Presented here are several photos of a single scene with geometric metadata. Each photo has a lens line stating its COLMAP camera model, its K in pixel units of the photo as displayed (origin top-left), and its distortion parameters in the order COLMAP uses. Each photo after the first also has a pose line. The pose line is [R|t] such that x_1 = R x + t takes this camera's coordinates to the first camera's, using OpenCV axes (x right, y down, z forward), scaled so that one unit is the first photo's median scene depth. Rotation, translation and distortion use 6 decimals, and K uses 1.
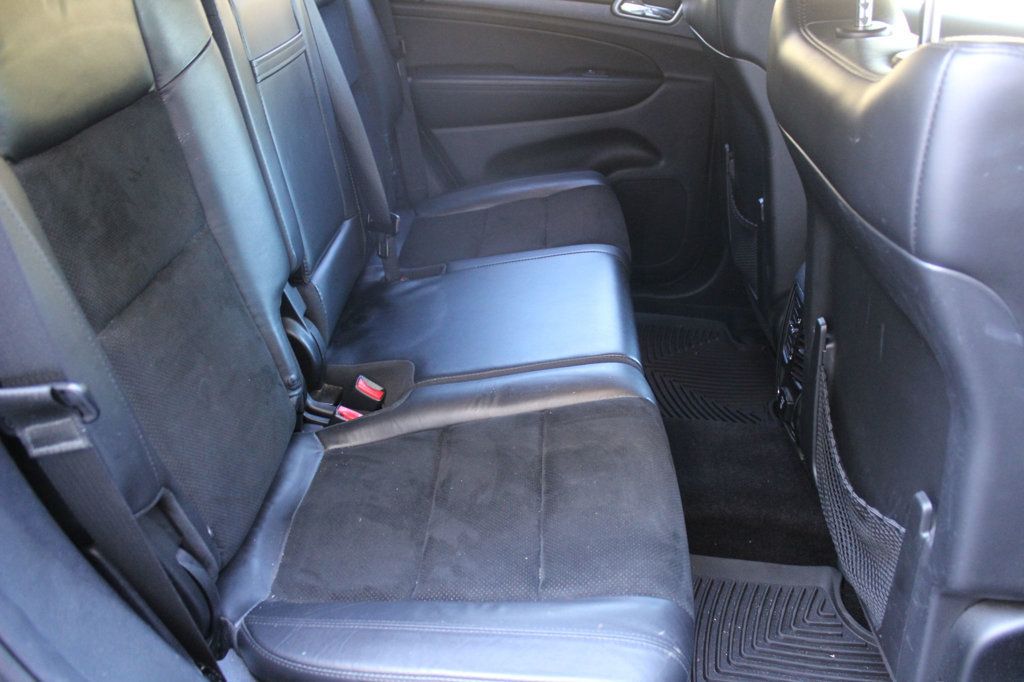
lens RADIAL K [[857.0, 0, 526.5], [0, 857.0, 351.6], [0, 0, 1]] dist [-0.160149, 0.148195]
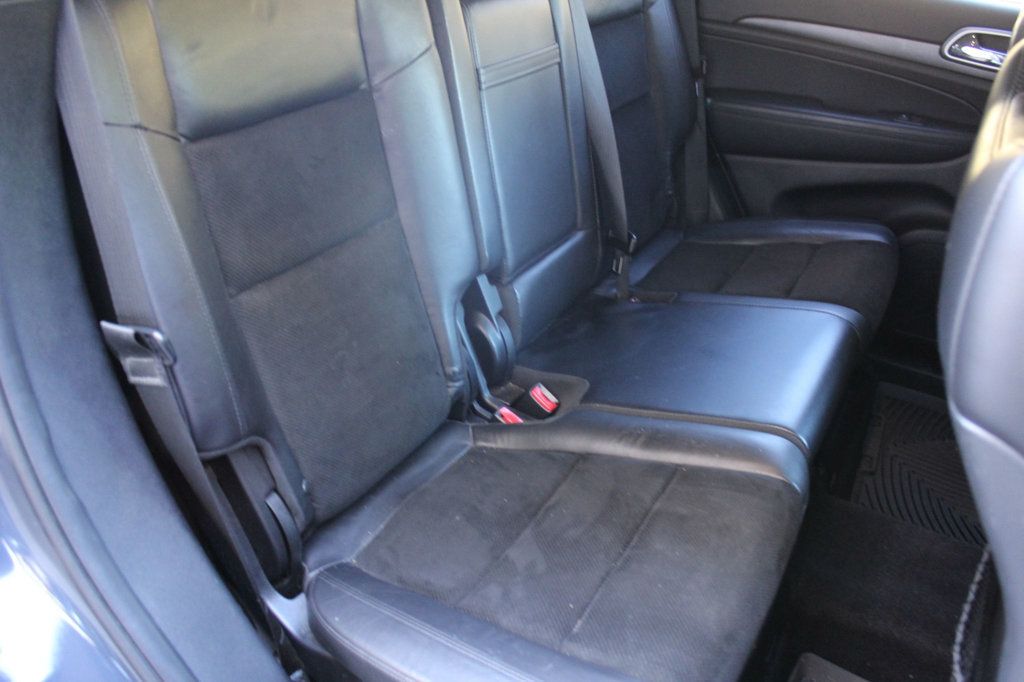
lens RADIAL K [[857.0, 0, 526.5], [0, 857.0, 351.6], [0, 0, 1]] dist [-0.160149, 0.148195]
pose [[0.886946, 0.225313, -0.403189, 0.230748], [-0.227193, 0.972861, 0.043874, -0.059118], [0.402133, 0.052688, 0.914064, 0.062264]]
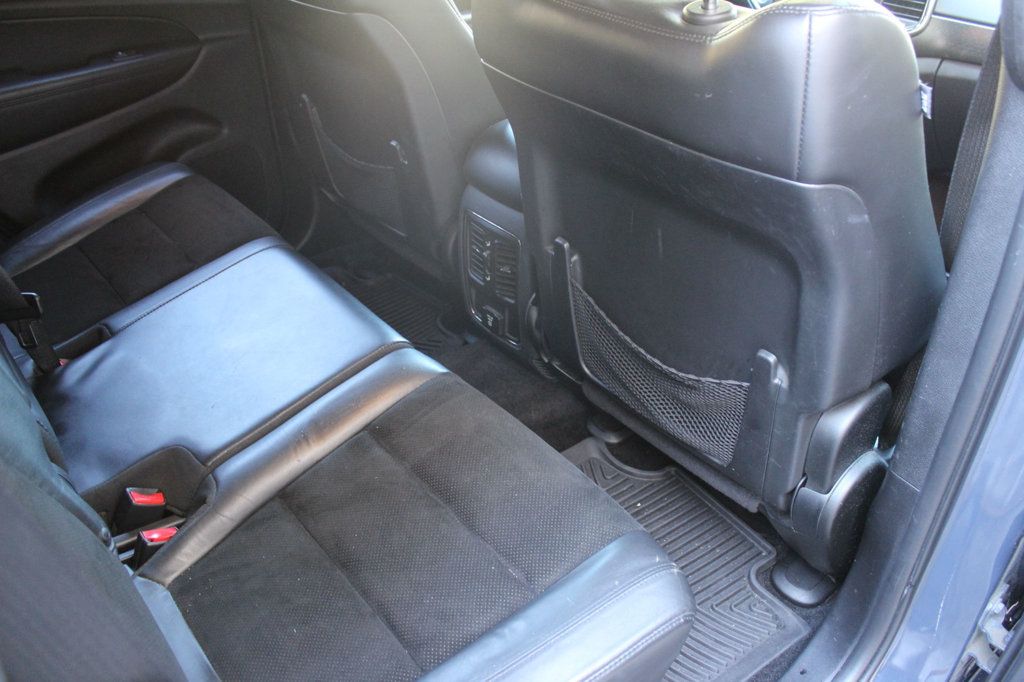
lens RADIAL K [[857.0, 0, 526.5], [0, 857.0, 351.6], [0, 0, 1]] dist [-0.160149, 0.148195]
pose [[0.747566, -0.408208, 0.523939, -0.321381], [0.345698, 0.912706, 0.217854, -0.161537], [-0.567132, 0.018265, 0.823425, 0.115101]]
